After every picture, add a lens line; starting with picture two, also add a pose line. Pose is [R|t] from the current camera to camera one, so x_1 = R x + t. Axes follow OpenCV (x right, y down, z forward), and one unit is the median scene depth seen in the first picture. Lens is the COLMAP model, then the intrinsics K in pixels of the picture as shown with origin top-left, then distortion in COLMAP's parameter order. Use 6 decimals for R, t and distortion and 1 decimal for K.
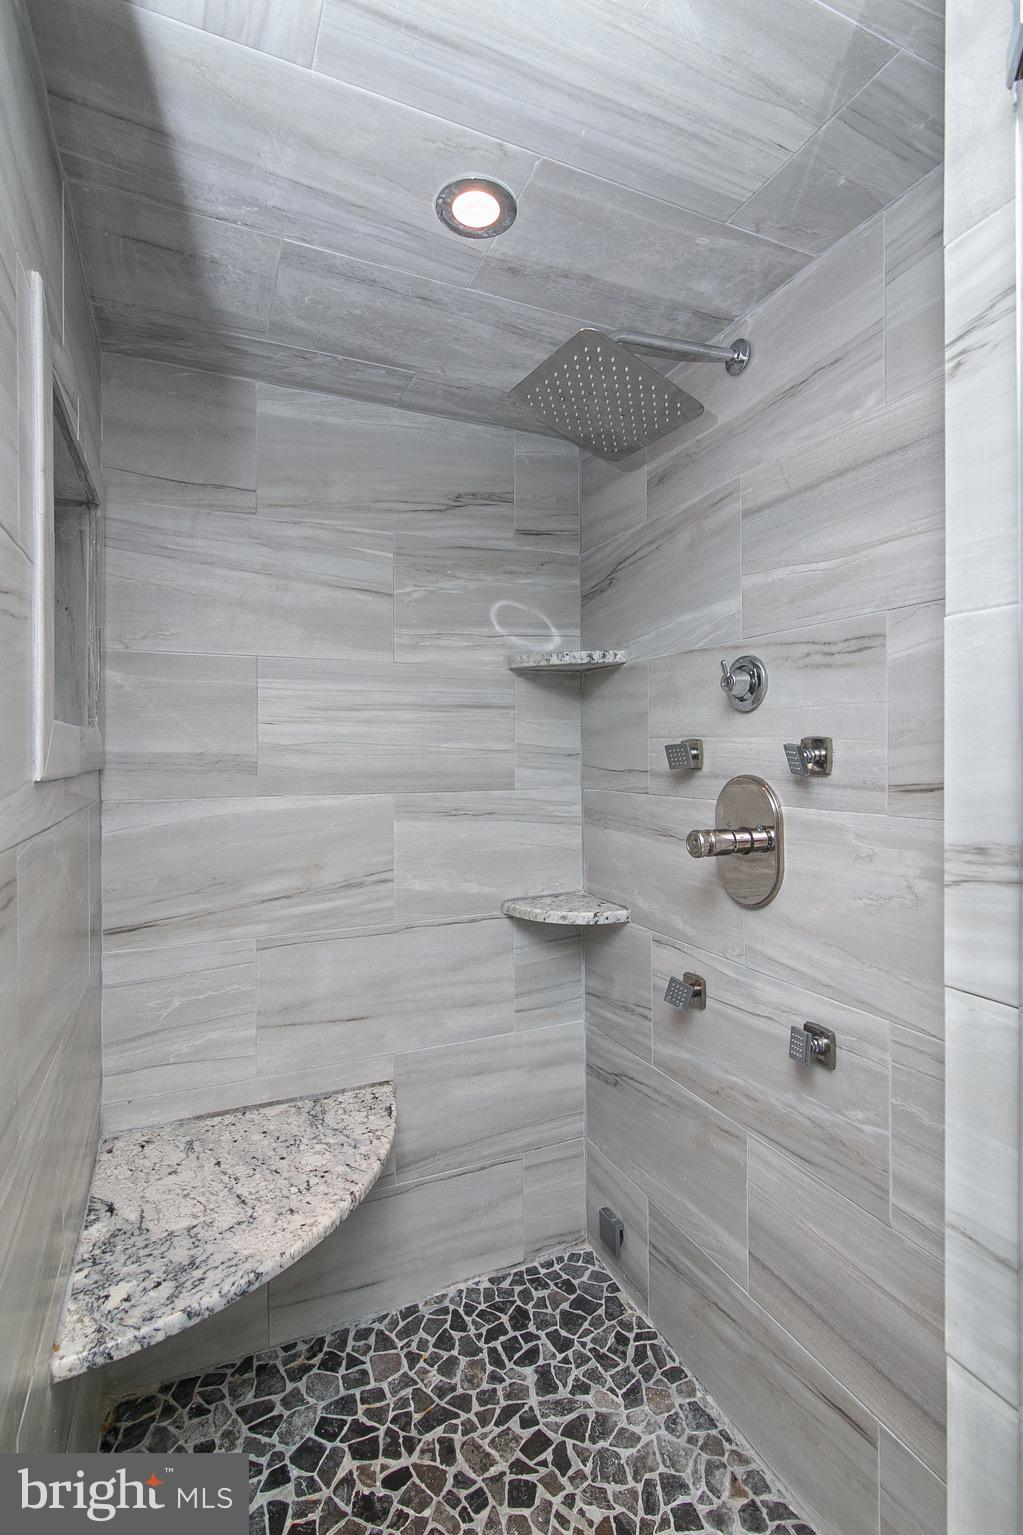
lens RADIAL K [[700.2, 0, 523.7], [0, 700.2, 753.9], [0, 0, 1]] dist [0.002630, 0.001664]
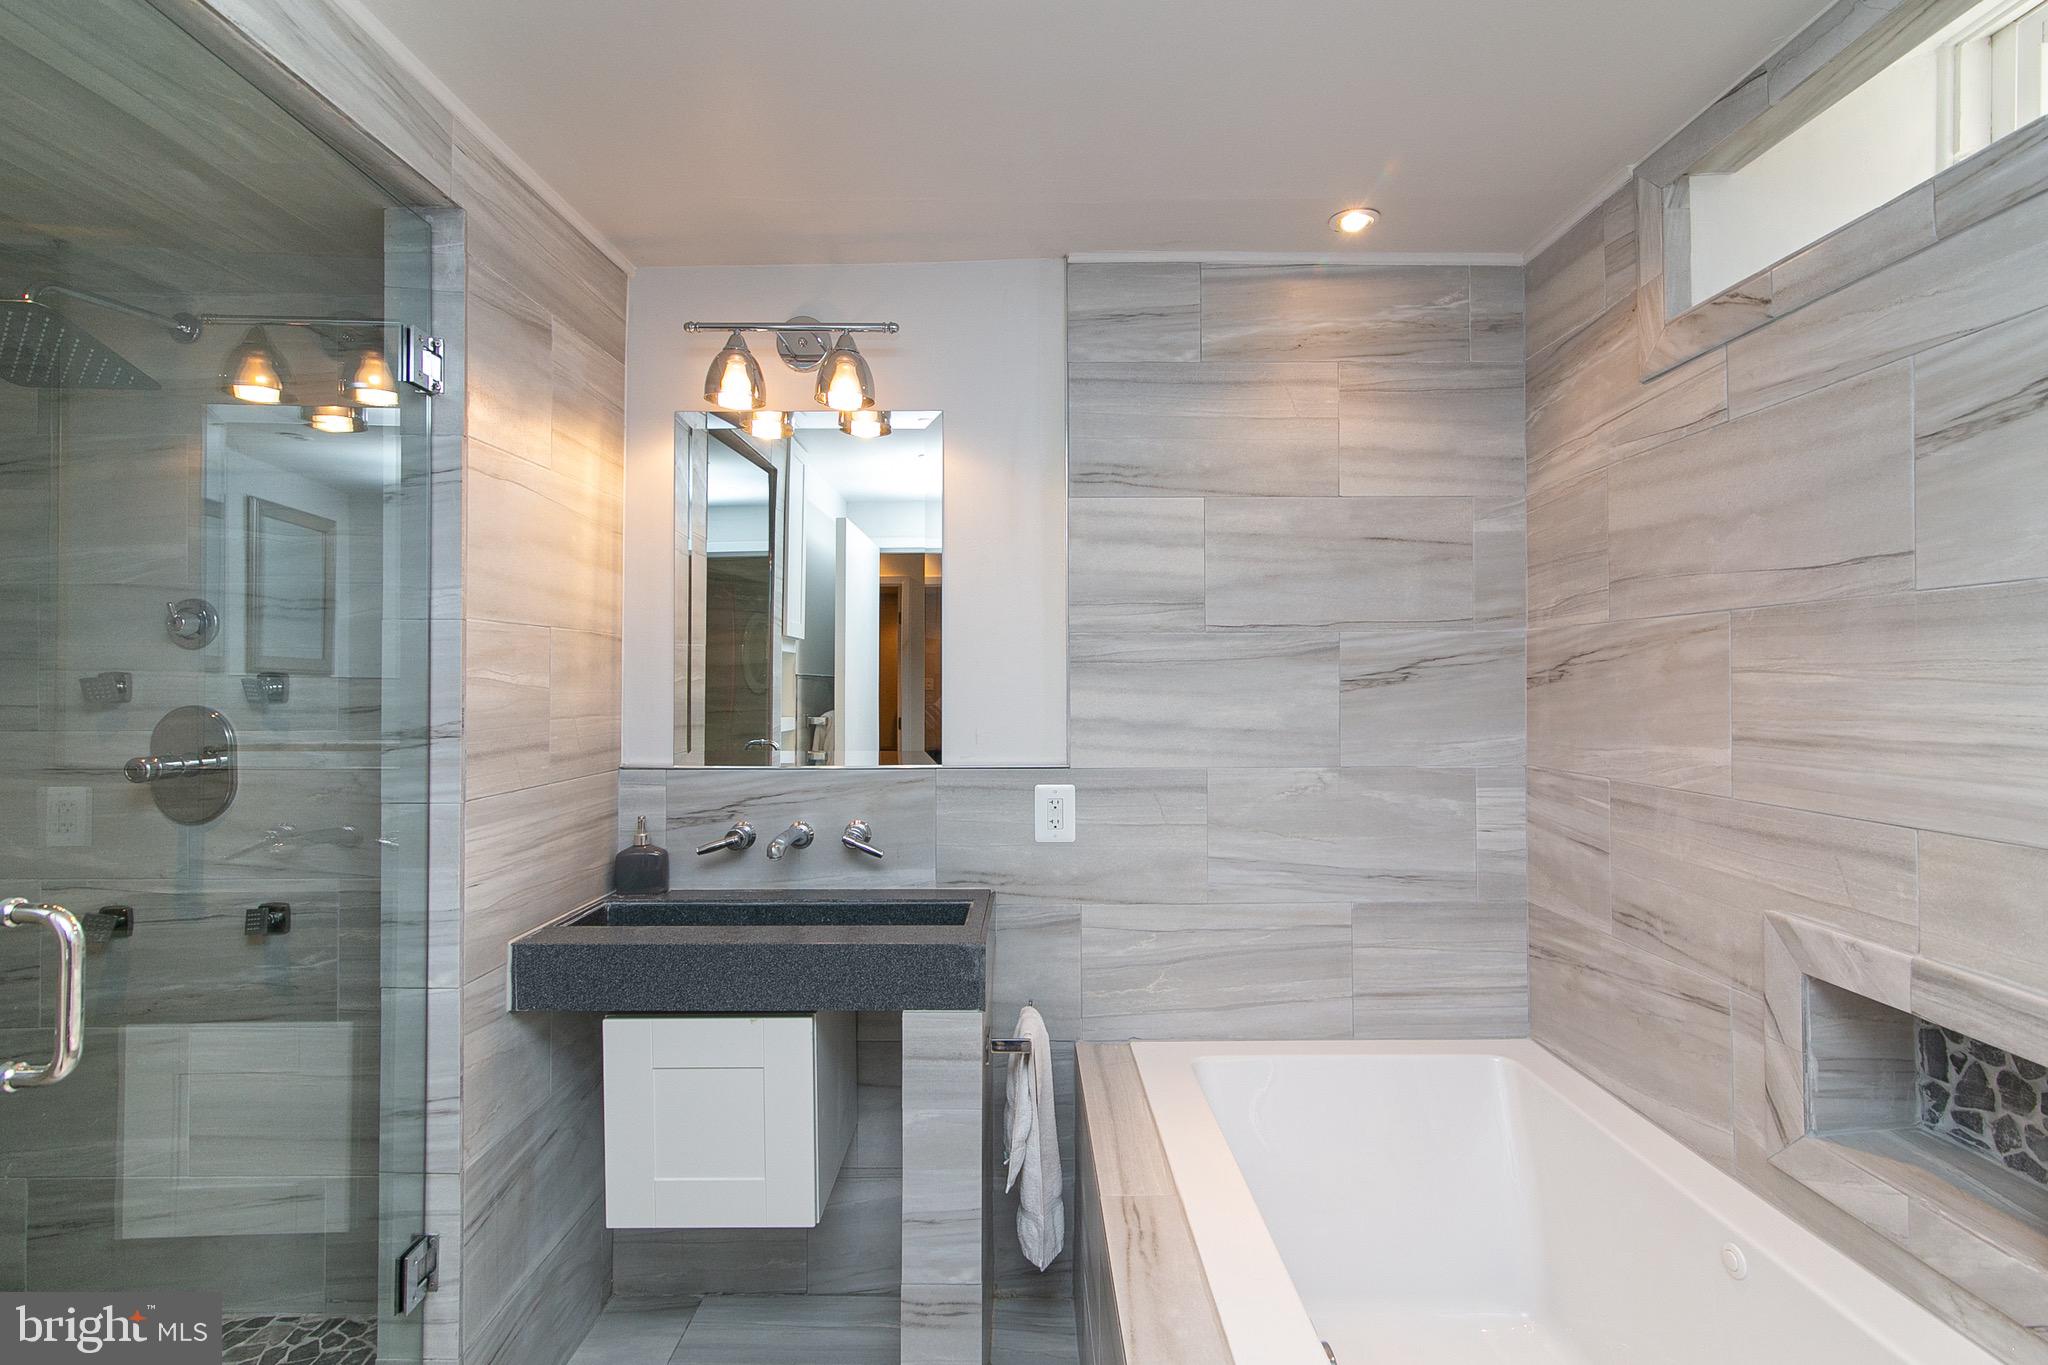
lens RADIAL K [[934.2, 0, 1059.2], [0, 934.2, 670.6], [0, 0, 1]] dist [0.002630, 0.001664]
pose [[0.395094, 0.005414, 0.918625, -0.425526], [-0.000212, 0.999983, -0.005802, -0.014392], [-0.918640, 0.002098, 0.395089, -0.718026]]
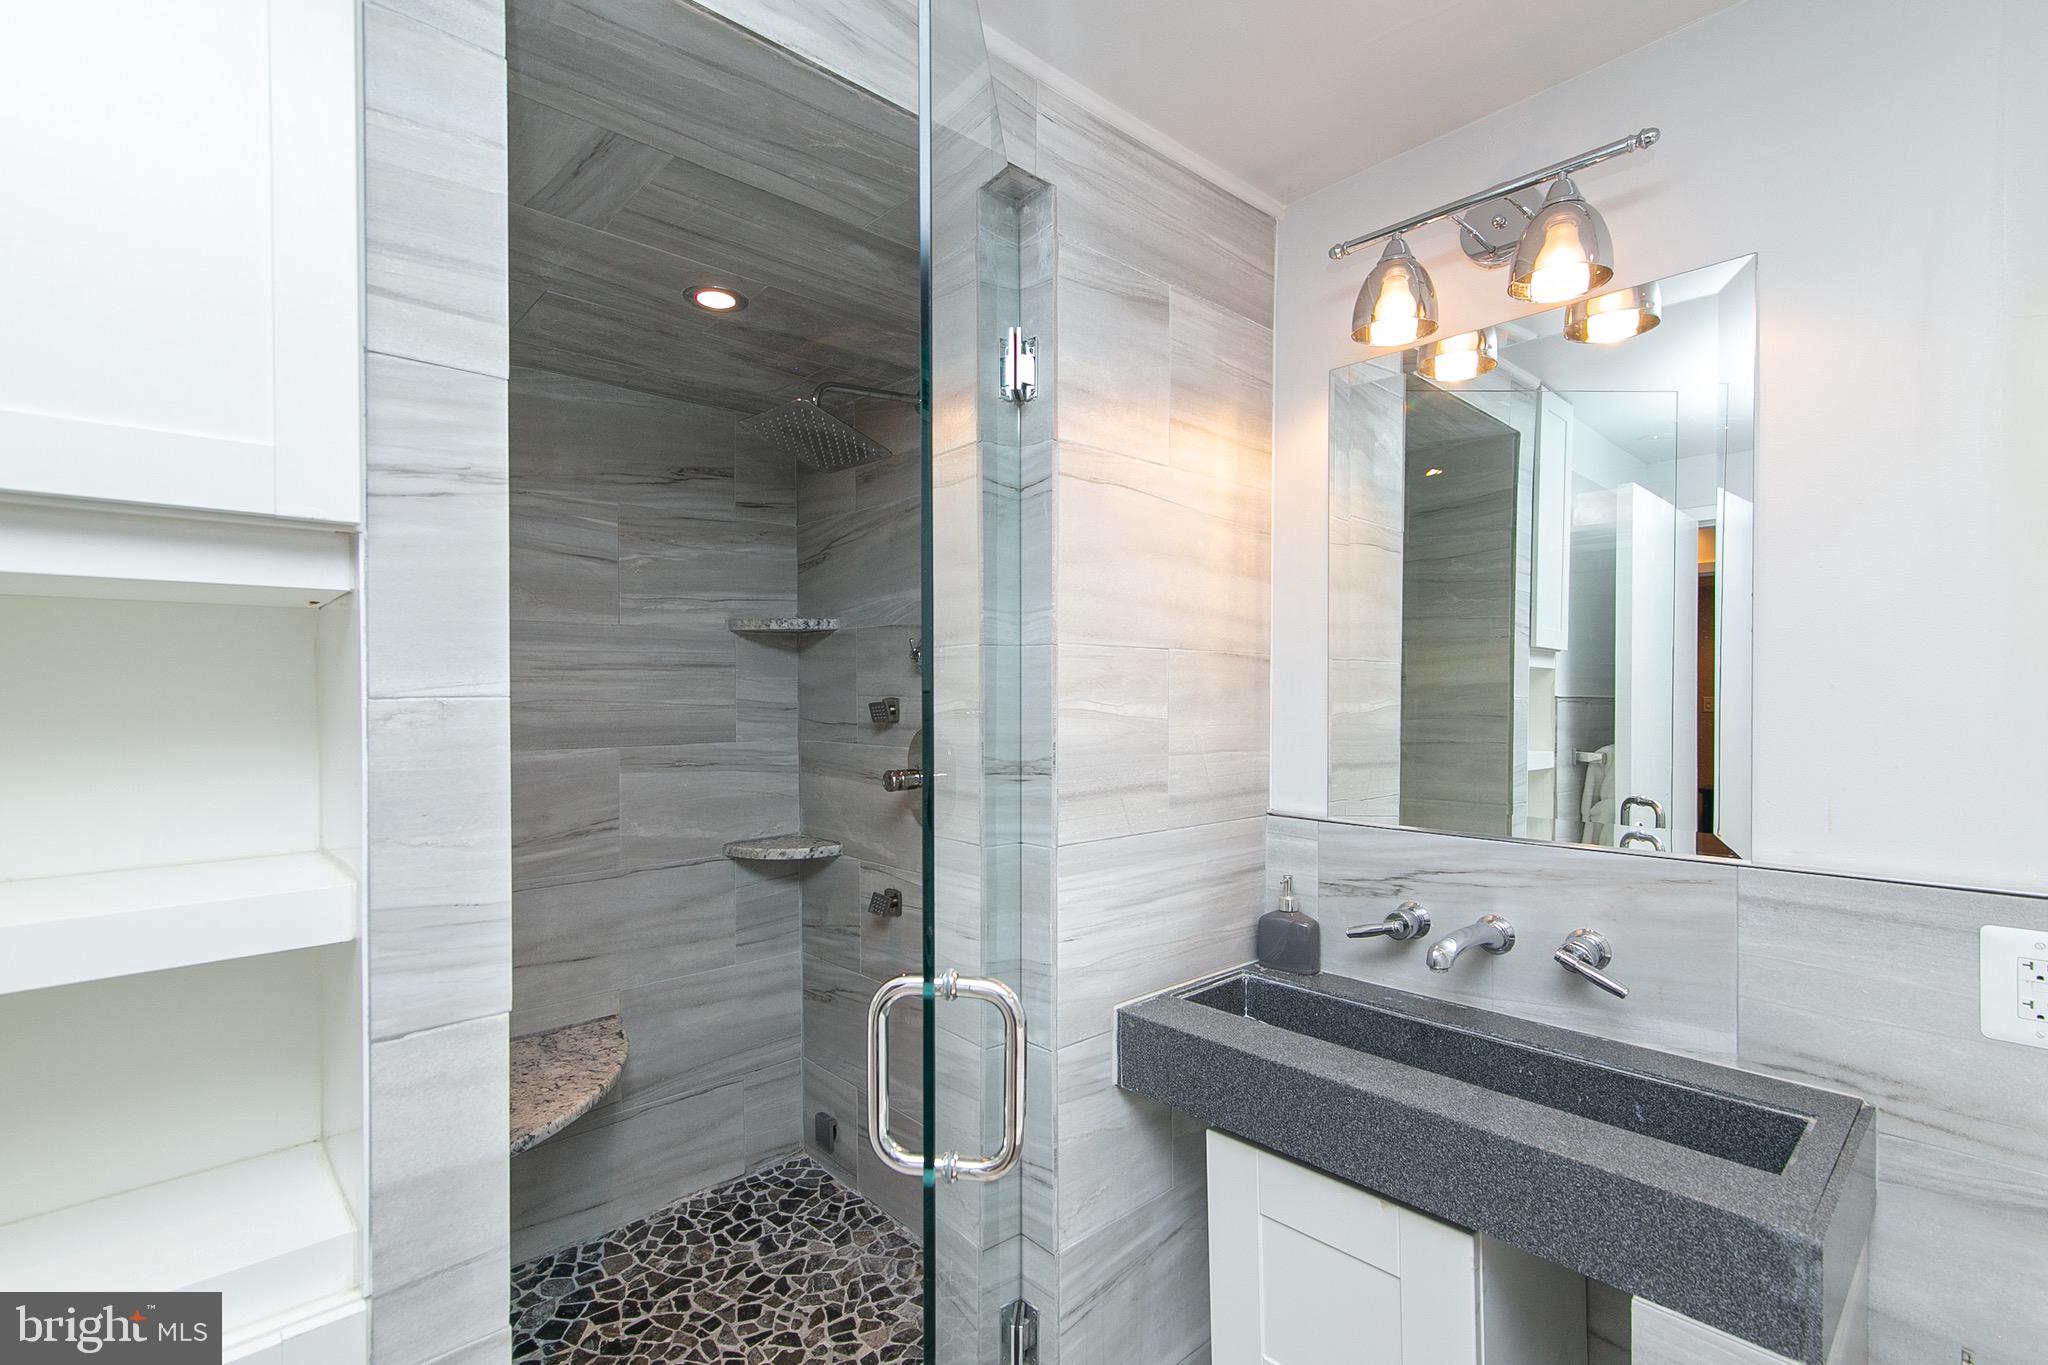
lens RADIAL K [[934.2, 0, 1021.3], [0, 934.2, 697.3], [0, 0, 1]] dist [0.002630, 0.001664]
pose [[0.950029, -0.001984, 0.312154, -0.049157], [-0.000276, 0.999974, 0.007197, -0.031372], [-0.312160, -0.006924, 0.950004, -0.573764]]
